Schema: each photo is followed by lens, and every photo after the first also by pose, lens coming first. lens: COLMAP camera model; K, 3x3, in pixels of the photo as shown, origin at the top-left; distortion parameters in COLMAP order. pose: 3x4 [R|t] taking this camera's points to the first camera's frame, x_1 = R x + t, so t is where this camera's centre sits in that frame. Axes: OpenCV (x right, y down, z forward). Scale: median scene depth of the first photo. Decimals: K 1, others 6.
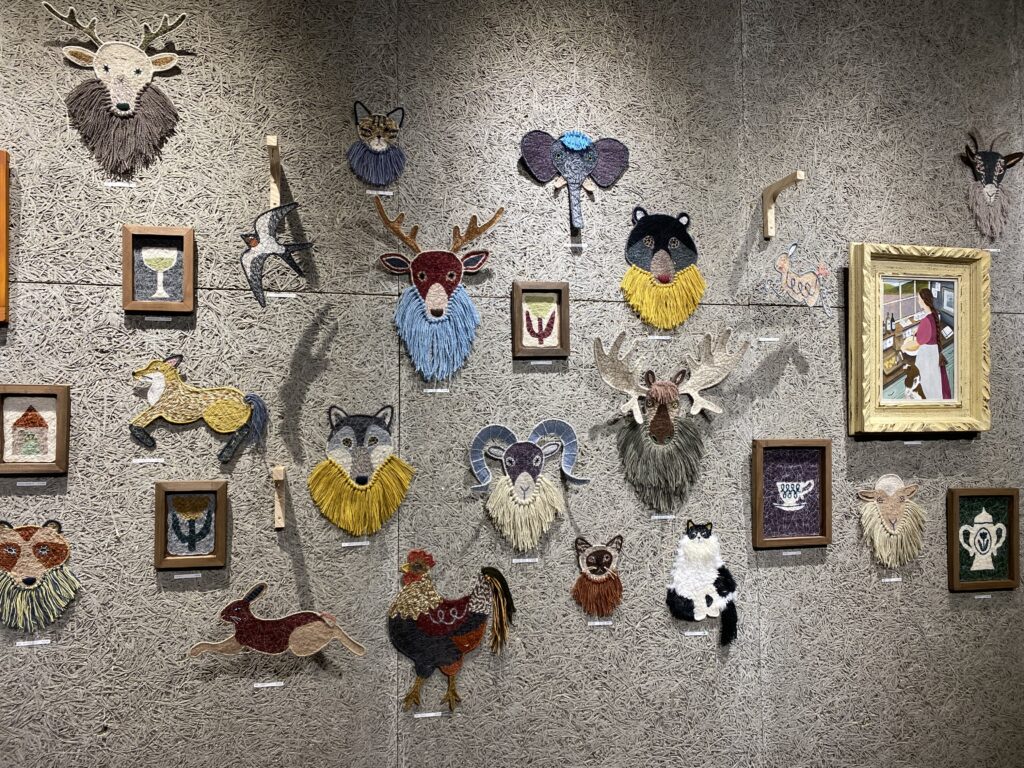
lens RADIAL K [[781.7, 0, 510.4], [0, 781.7, 381.0], [0, 0, 1]] dist [-0.000390, 0.001899]
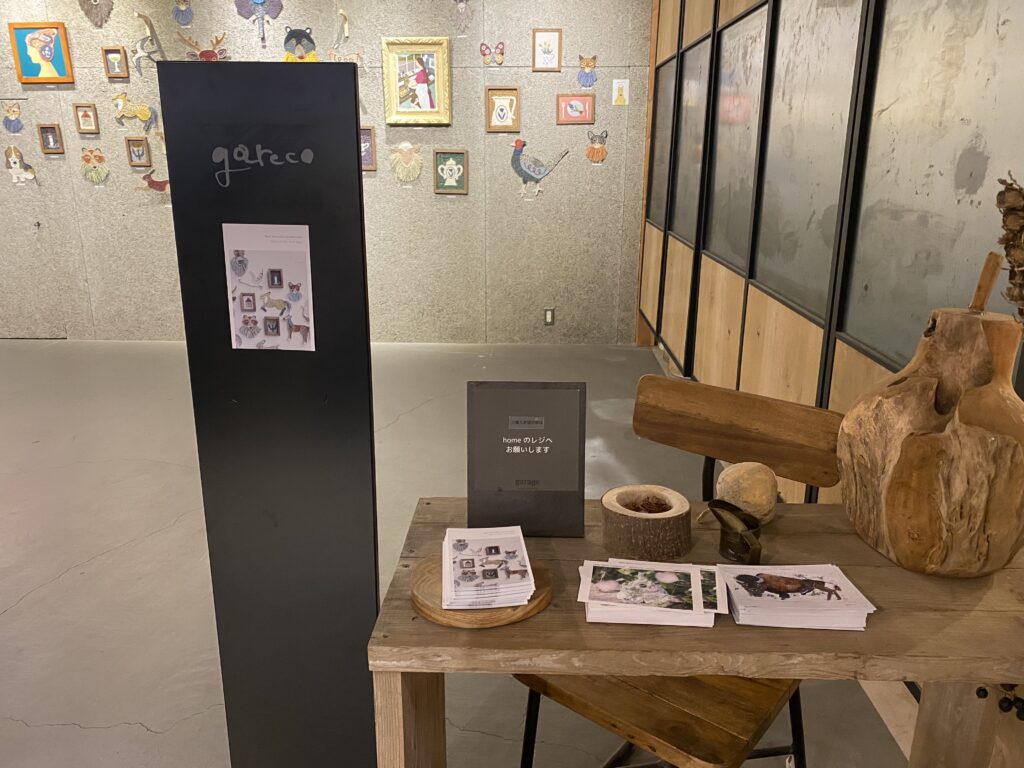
lens RADIAL K [[781.7, 0, 515.1], [0, 781.7, 382.0], [0, 0, 1]] dist [-0.000390, 0.001899]
pose [[0.961586, 0.089168, -0.259617, 1.538633], [0.003735, 0.941433, 0.337179, 0.005786], [0.274478, -0.325197, 0.904936, -1.353247]]
